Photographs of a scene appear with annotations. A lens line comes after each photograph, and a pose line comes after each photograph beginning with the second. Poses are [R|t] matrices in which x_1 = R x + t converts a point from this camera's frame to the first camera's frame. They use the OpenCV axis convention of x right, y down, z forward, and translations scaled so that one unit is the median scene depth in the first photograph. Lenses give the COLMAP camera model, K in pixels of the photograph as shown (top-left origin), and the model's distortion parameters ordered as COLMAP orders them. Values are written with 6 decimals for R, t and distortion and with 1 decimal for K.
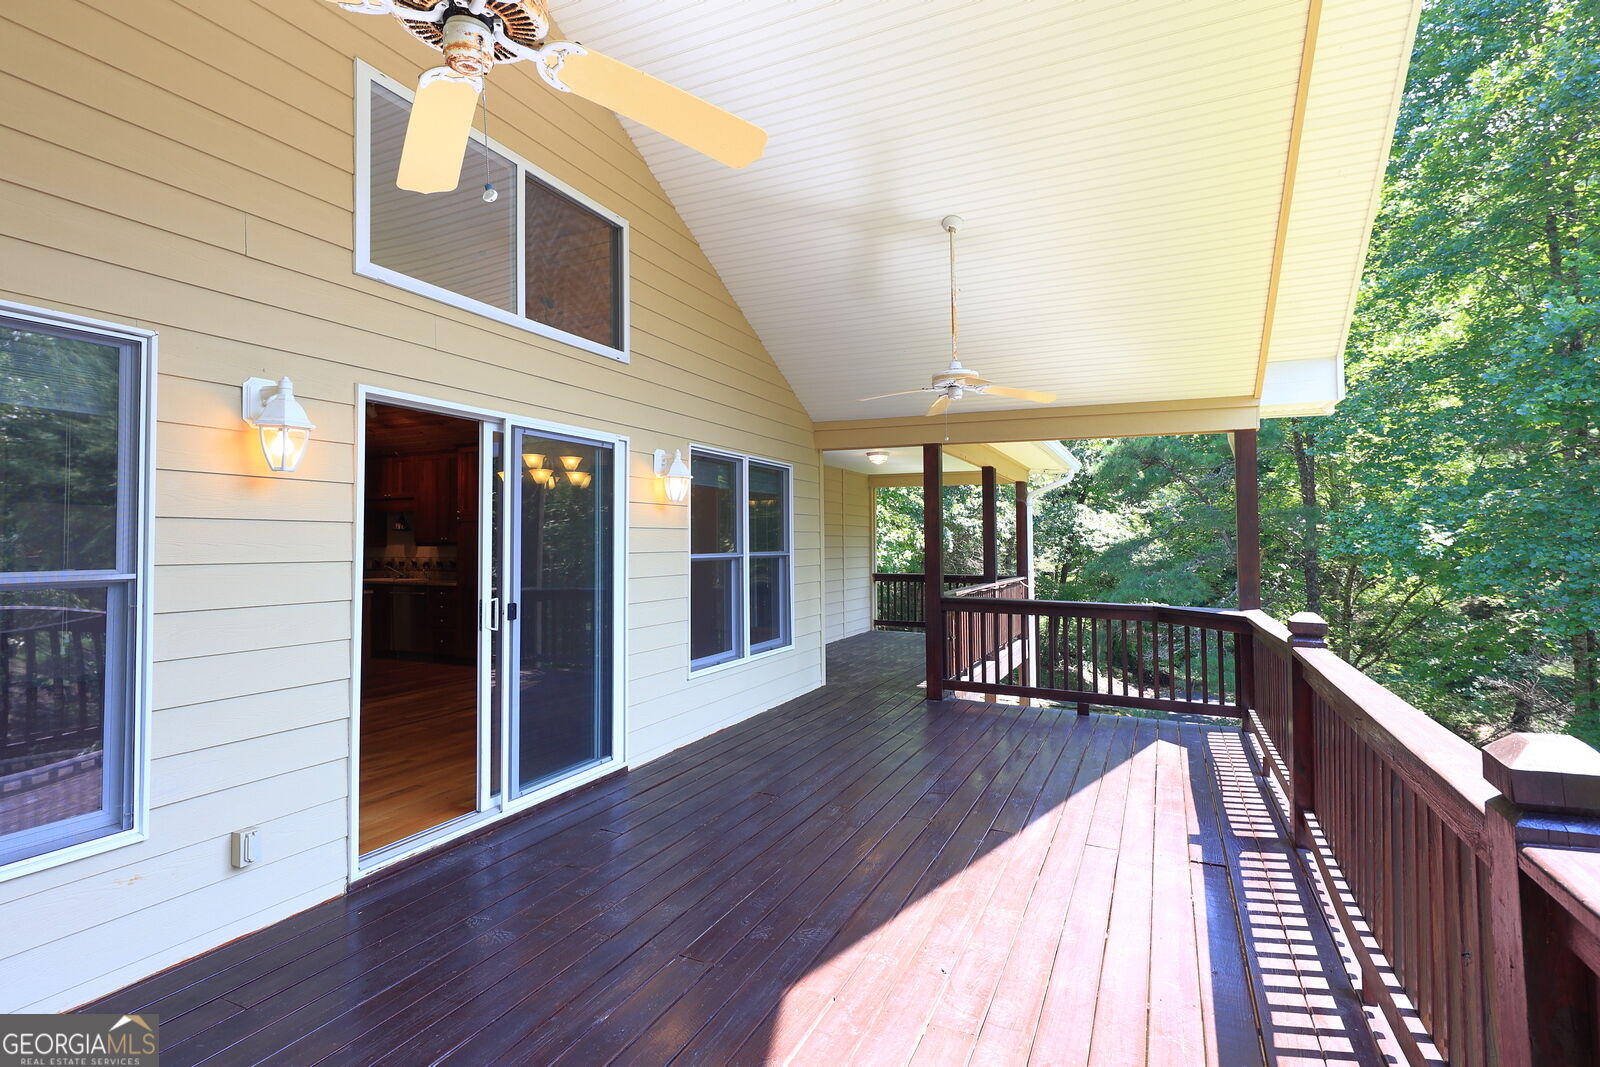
lens RADIAL K [[777.9, 0, 794.6], [0, 777.9, 514.2], [0, 0, 1]] dist [0.021022, -0.000475]
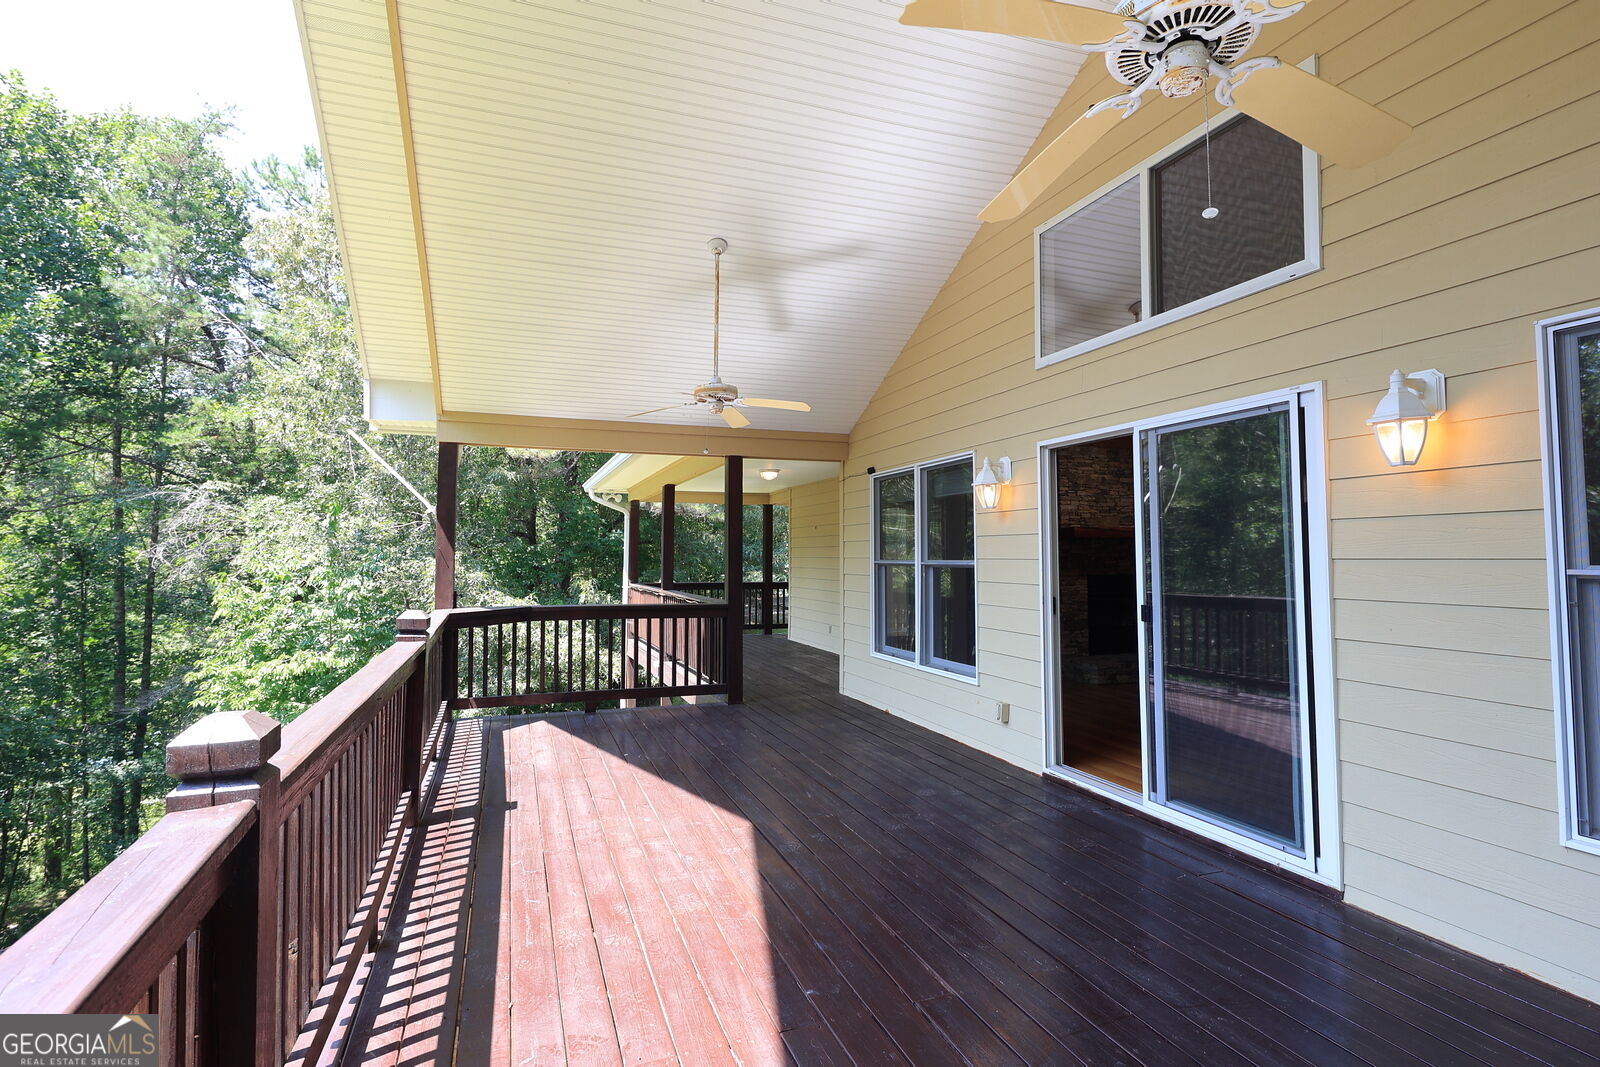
lens RADIAL K [[796.5, 0, 800.0], [0, 796.5, 533.5], [0, 0, 1]] dist [-0.000159, -0.000556]
pose [[-0.702640, -0.017552, -0.711329, 0.923380], [0.027510, 0.998278, -0.051806, 0.081899], [0.711013, -0.055969, -0.700948, 1.884380]]
